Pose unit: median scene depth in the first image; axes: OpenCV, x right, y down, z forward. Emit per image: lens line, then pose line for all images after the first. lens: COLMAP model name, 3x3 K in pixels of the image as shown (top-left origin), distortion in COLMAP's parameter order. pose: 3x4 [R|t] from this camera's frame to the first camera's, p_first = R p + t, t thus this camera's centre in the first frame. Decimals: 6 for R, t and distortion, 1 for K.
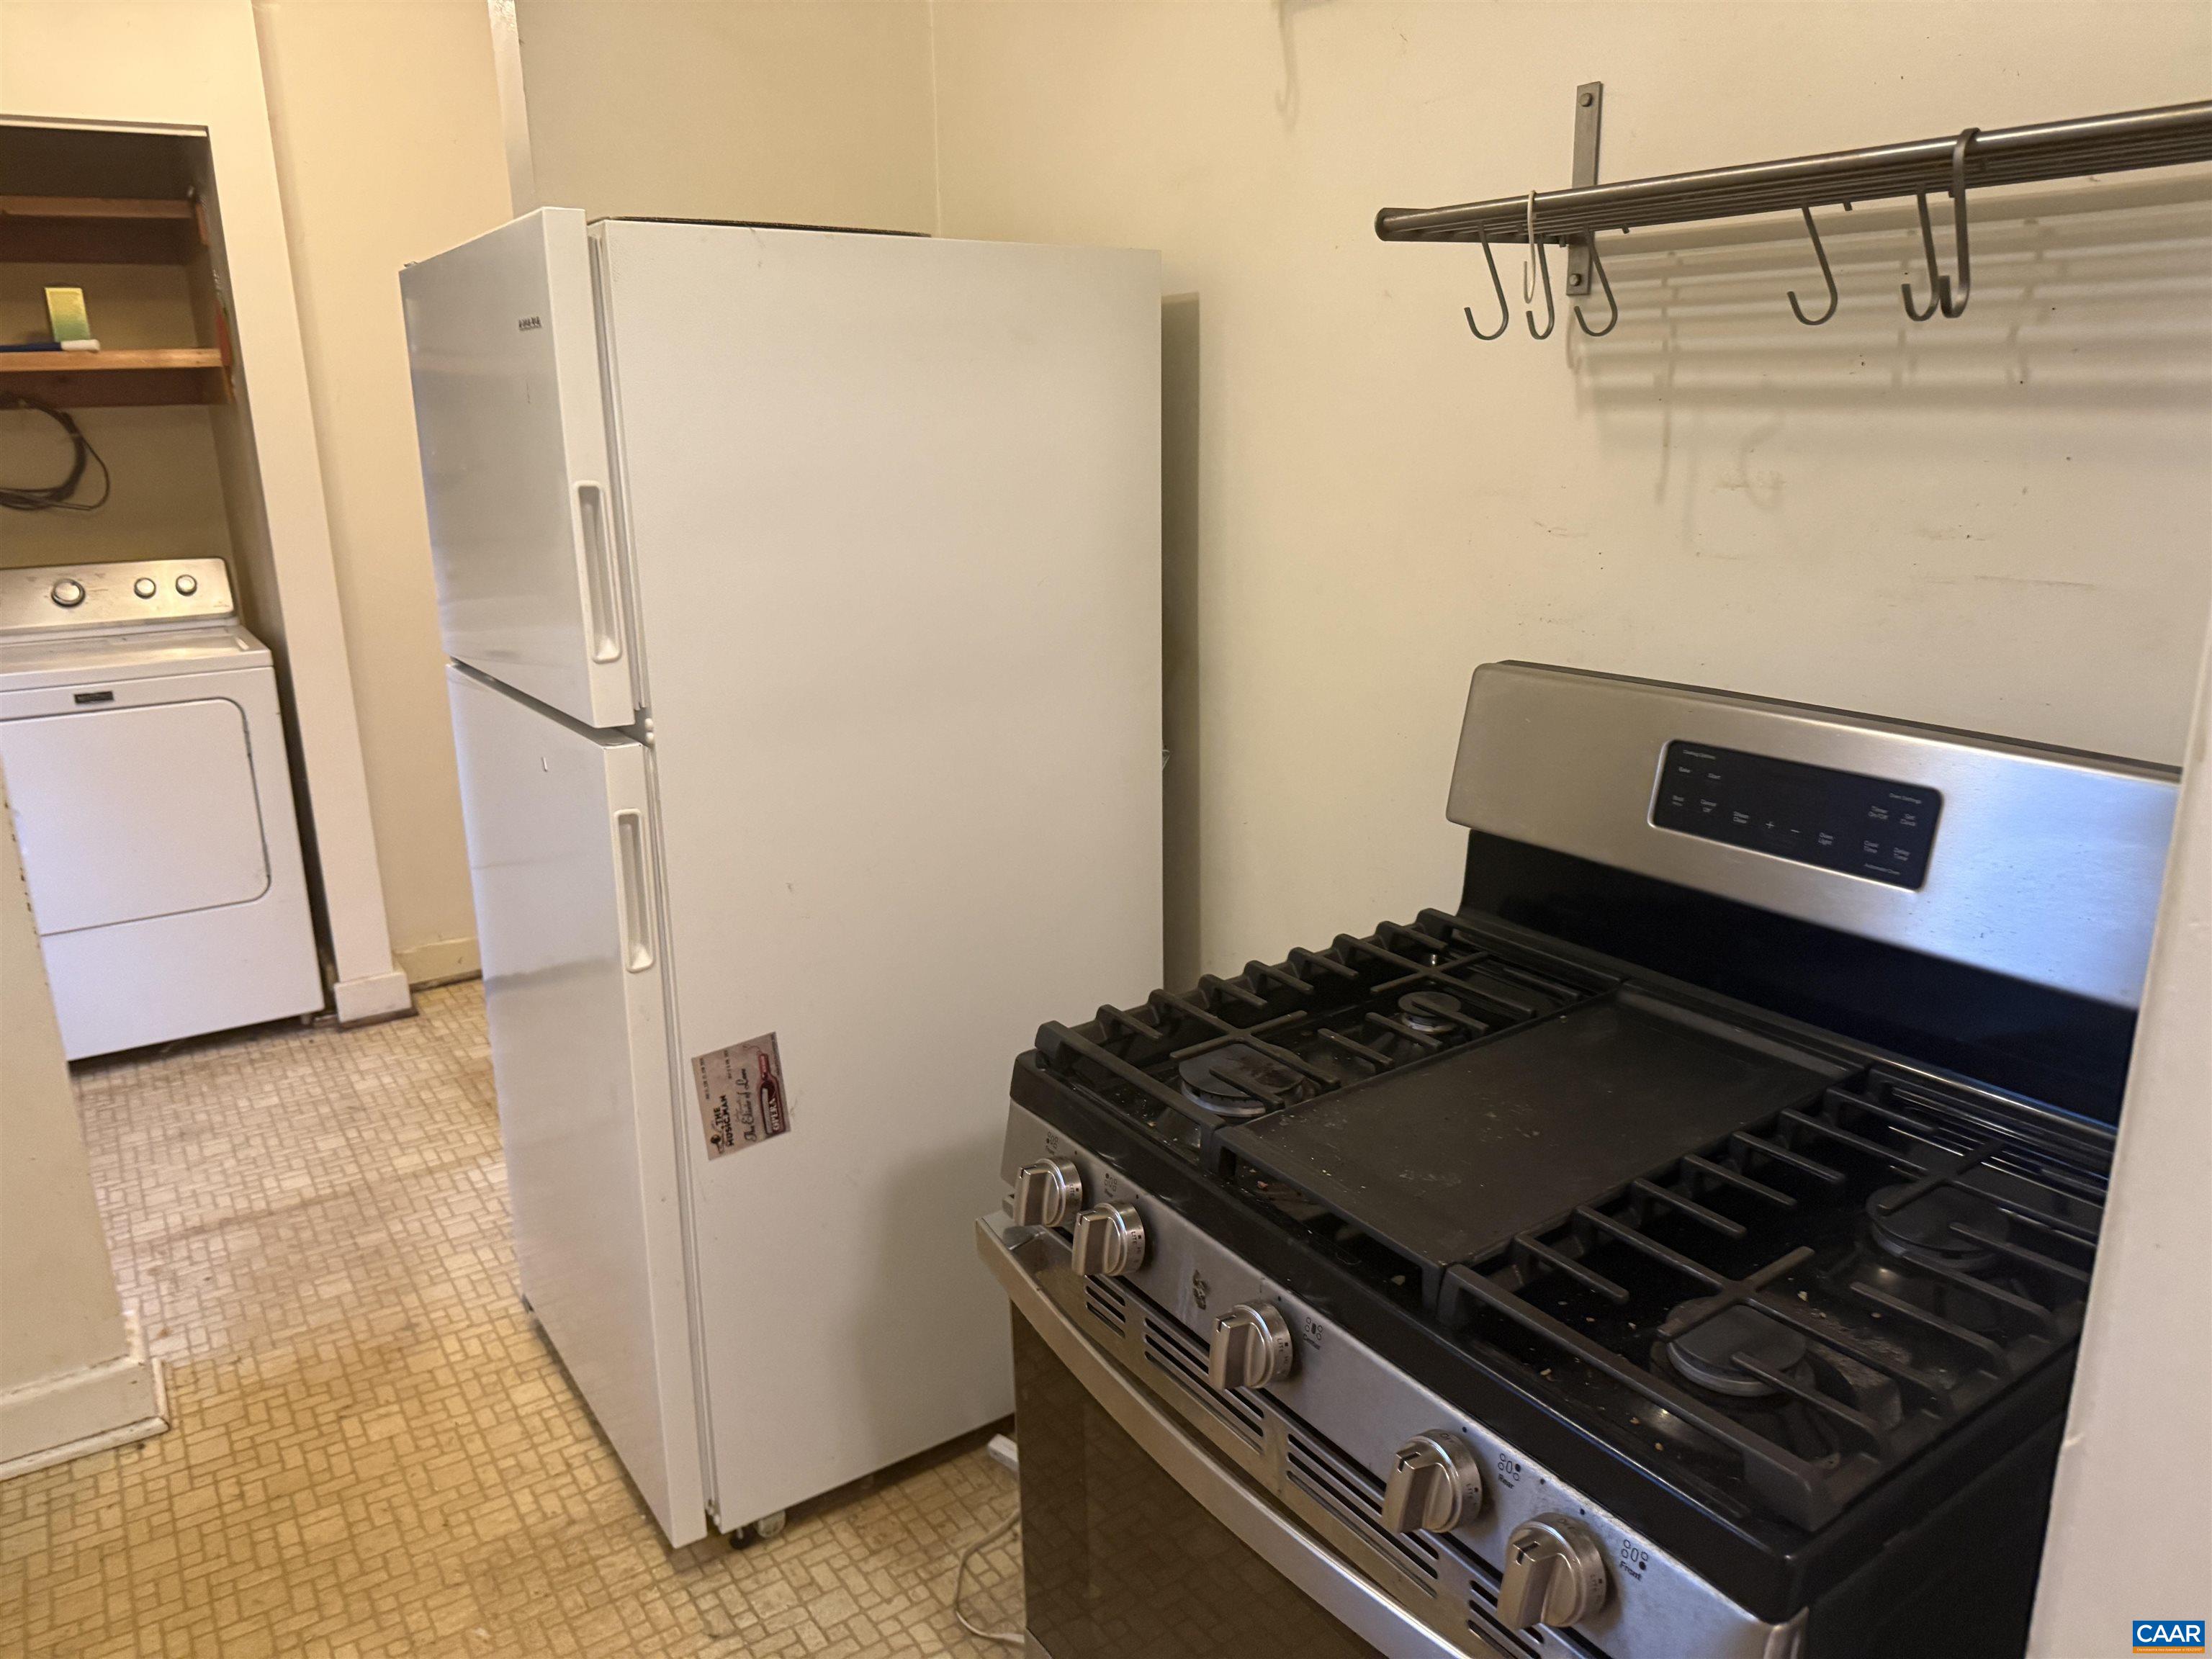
lens RADIAL K [[1552.2, 0, 1115.1], [0, 1552.2, 823.7], [0, 0, 1]] dist [-0.018810, -0.004716]
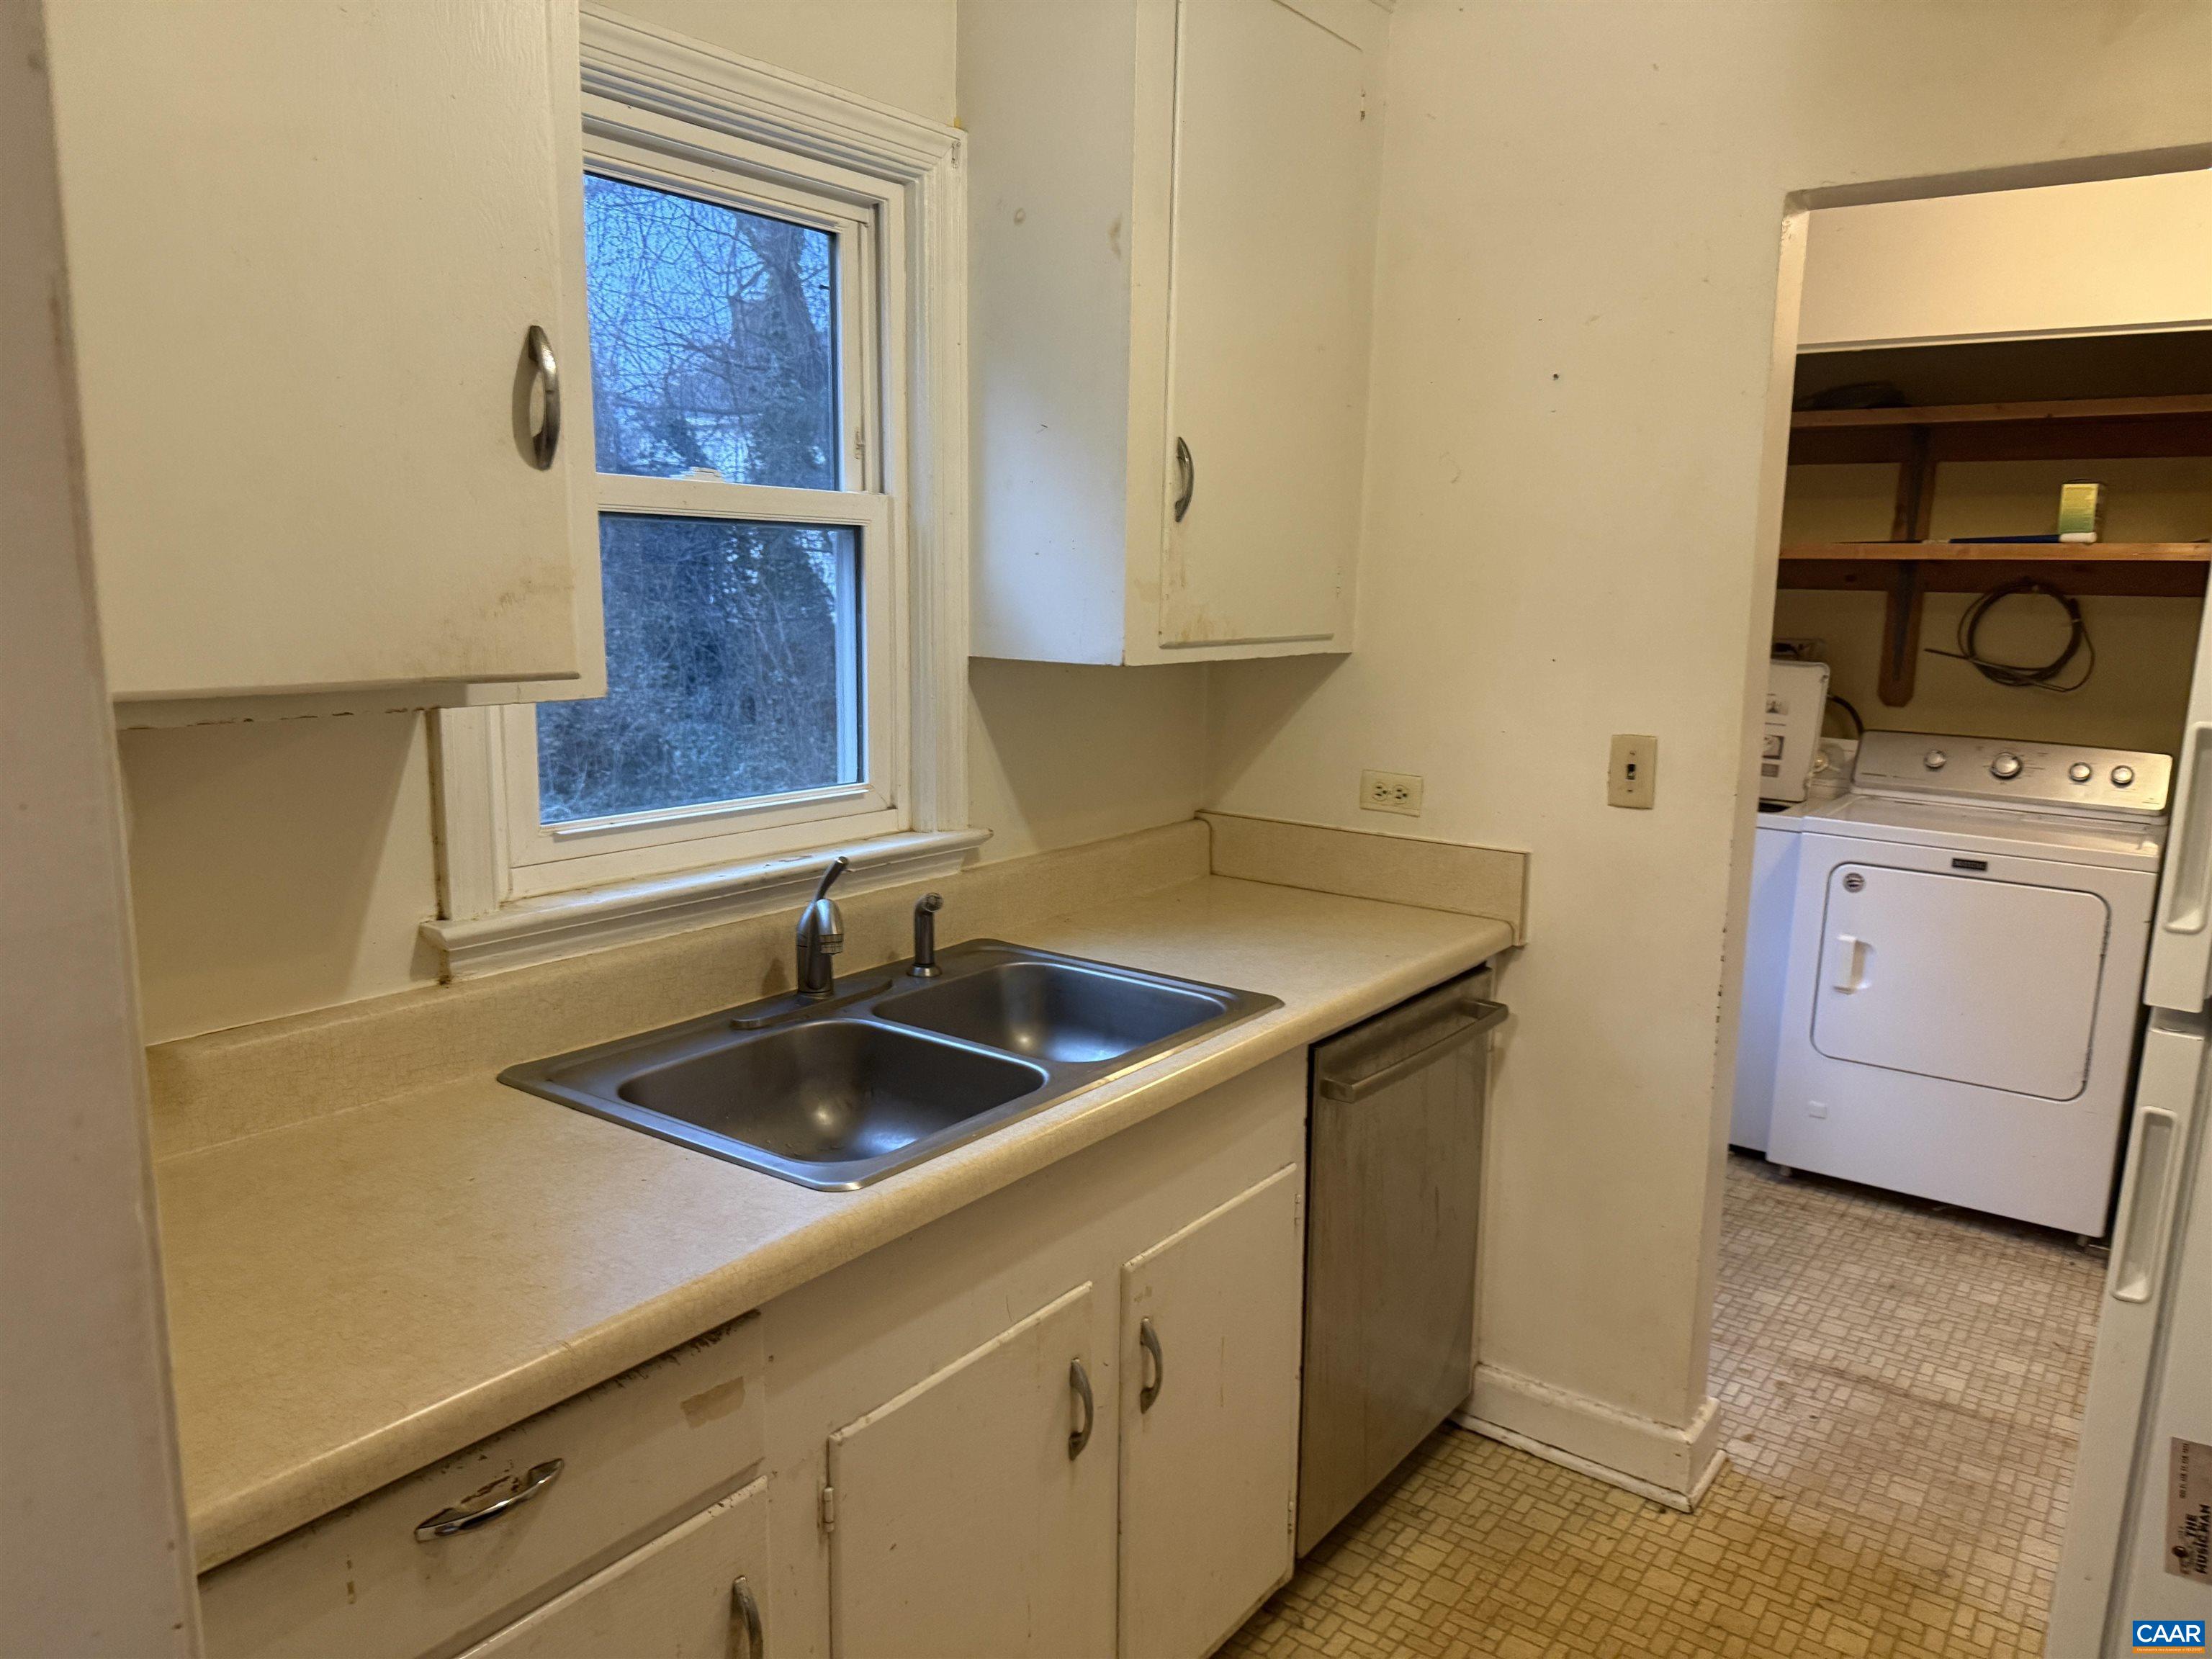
lens RADIAL K [[1552.2, 0, 1116.7], [0, 1552.2, 842.1], [0, 0, 1]] dist [-0.018810, -0.004716]
pose [[0.327726, 0.186610, -0.926160, 0.154250], [-0.277718, 0.956018, 0.094354, -0.044915], [0.903033, 0.226289, 0.365137, 0.110126]]
